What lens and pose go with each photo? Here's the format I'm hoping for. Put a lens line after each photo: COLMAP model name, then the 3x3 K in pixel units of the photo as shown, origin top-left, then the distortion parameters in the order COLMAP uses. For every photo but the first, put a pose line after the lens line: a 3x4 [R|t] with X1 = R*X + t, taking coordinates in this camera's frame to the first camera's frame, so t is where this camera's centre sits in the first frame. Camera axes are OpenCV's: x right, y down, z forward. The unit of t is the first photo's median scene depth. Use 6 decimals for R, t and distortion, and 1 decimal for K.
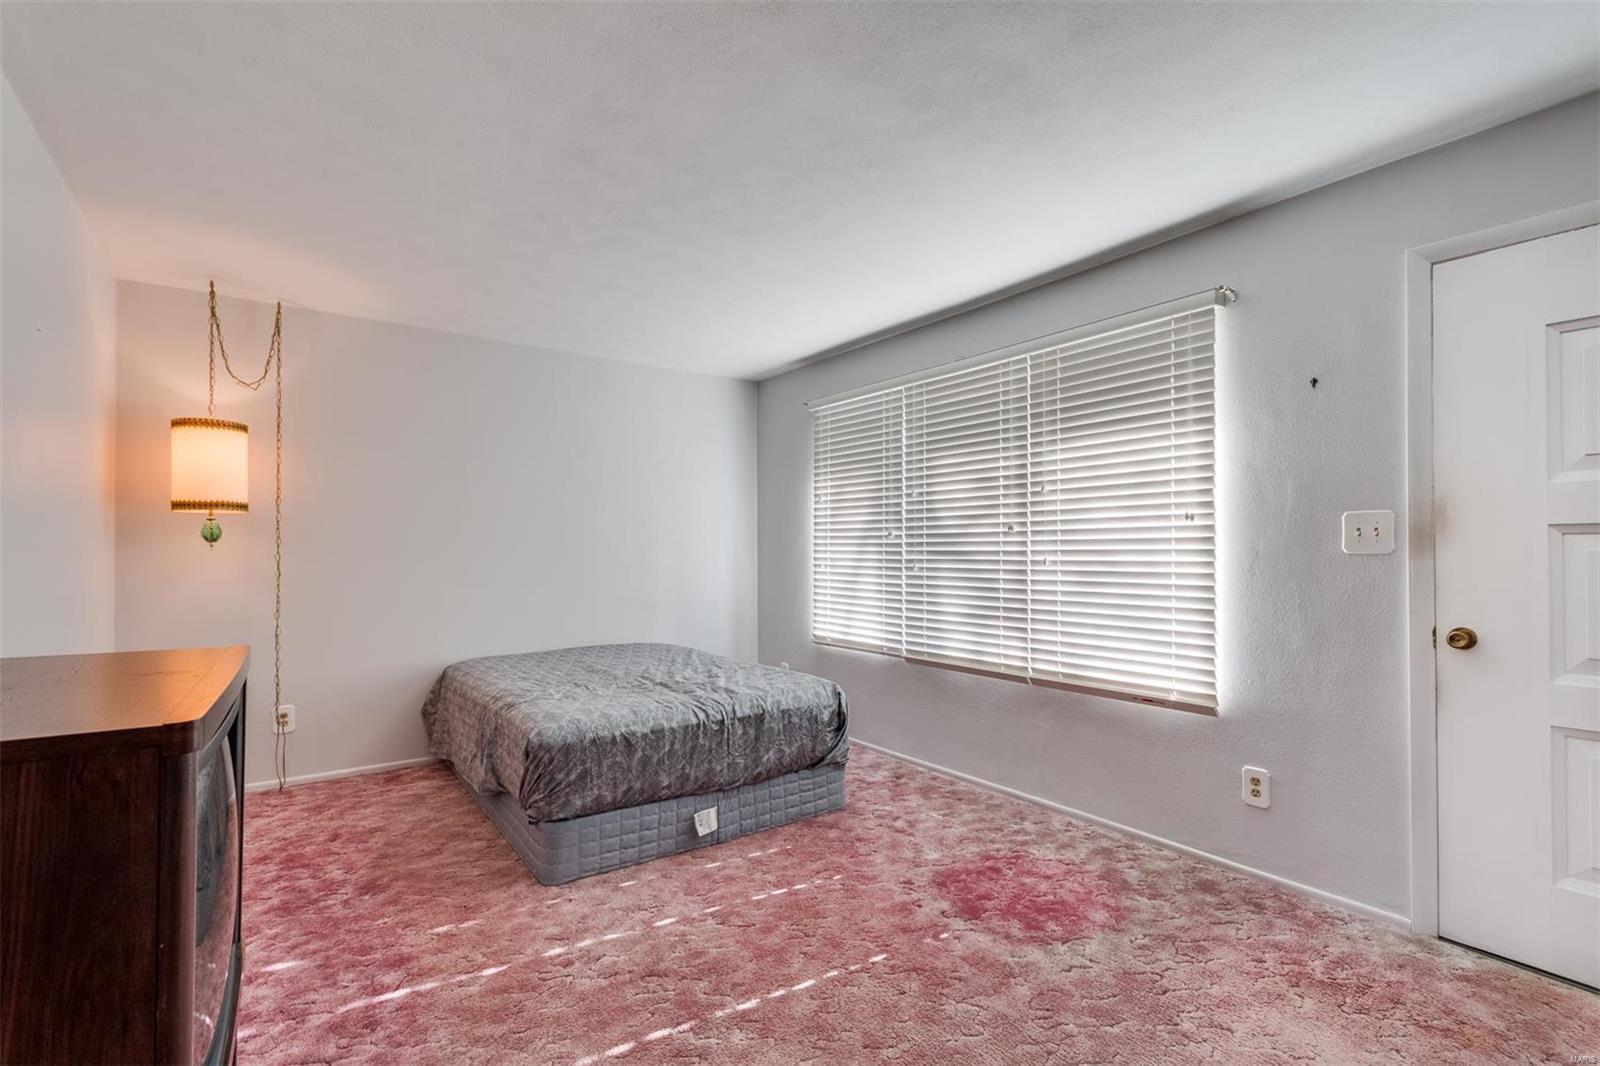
lens RADIAL K [[743.0, 0, 812.8], [0, 743.0, 538.9], [0, 0, 1]] dist [0.002441, 0.003604]
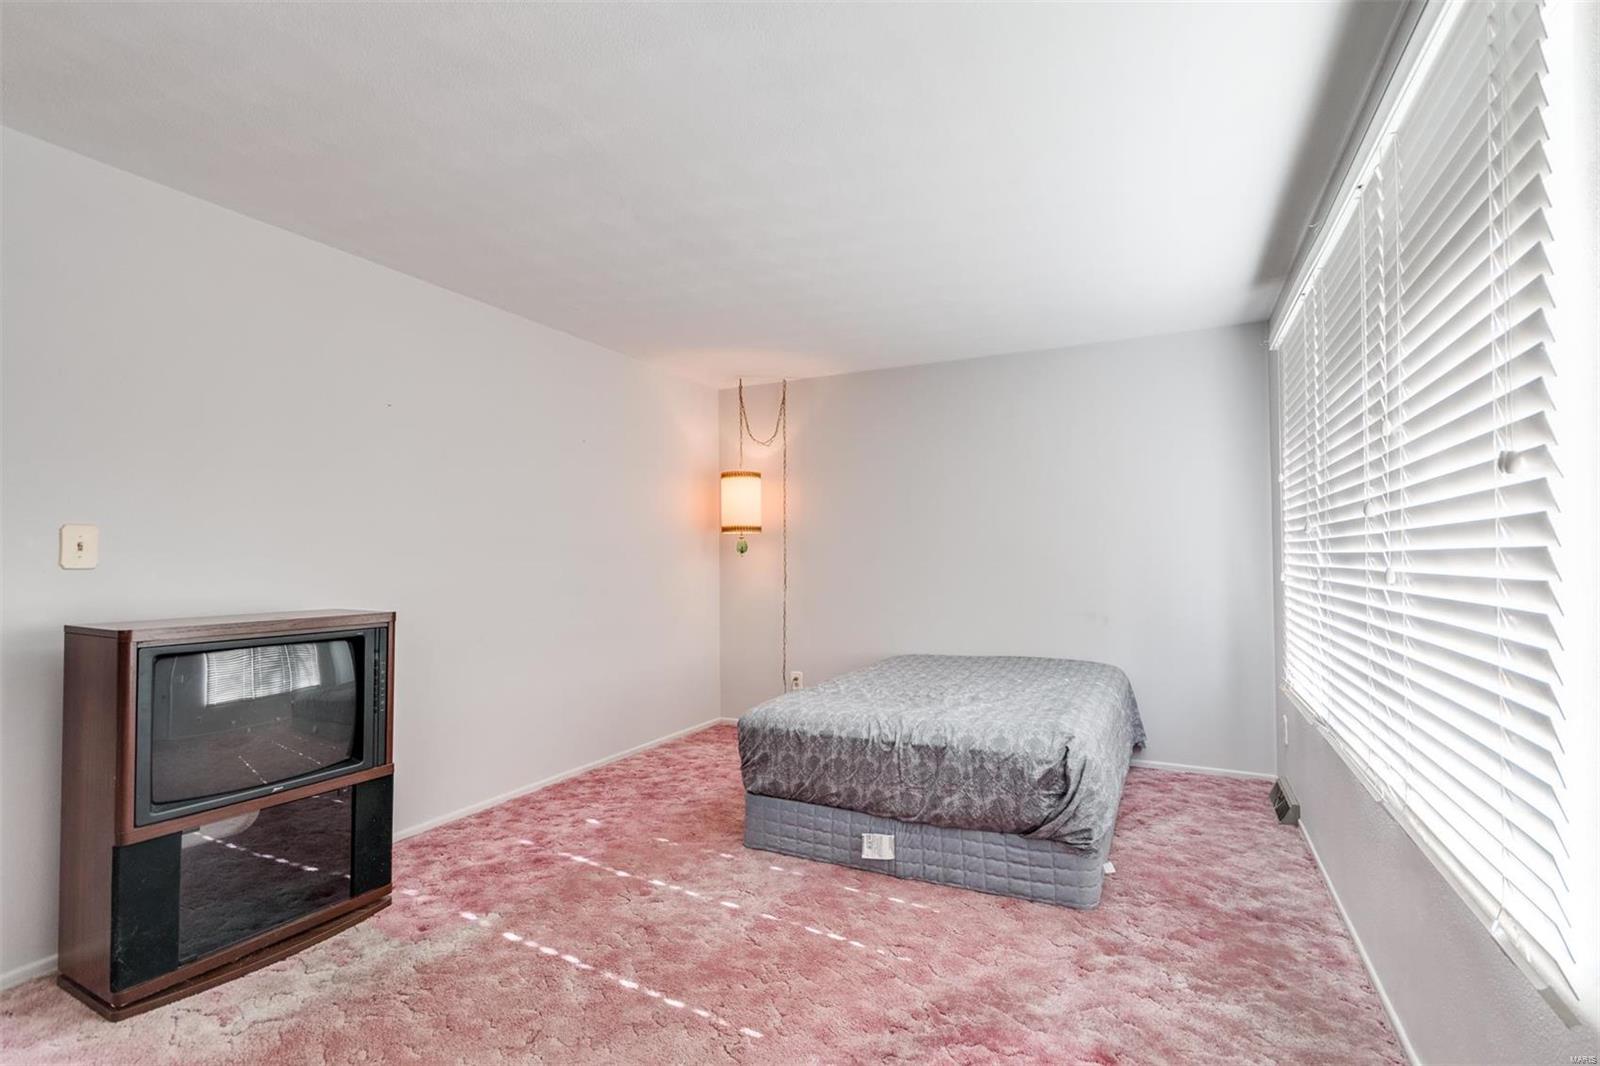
lens RADIAL K [[743.0, 0, 794.1], [0, 743.0, 536.2], [0, 0, 1]] dist [0.002441, 0.003604]
pose [[0.447277, -0.031361, -0.893845, 0.621662], [0.027900, 0.999388, -0.021103, 0.004712], [0.893960, -0.015499, 0.447878, 0.460279]]
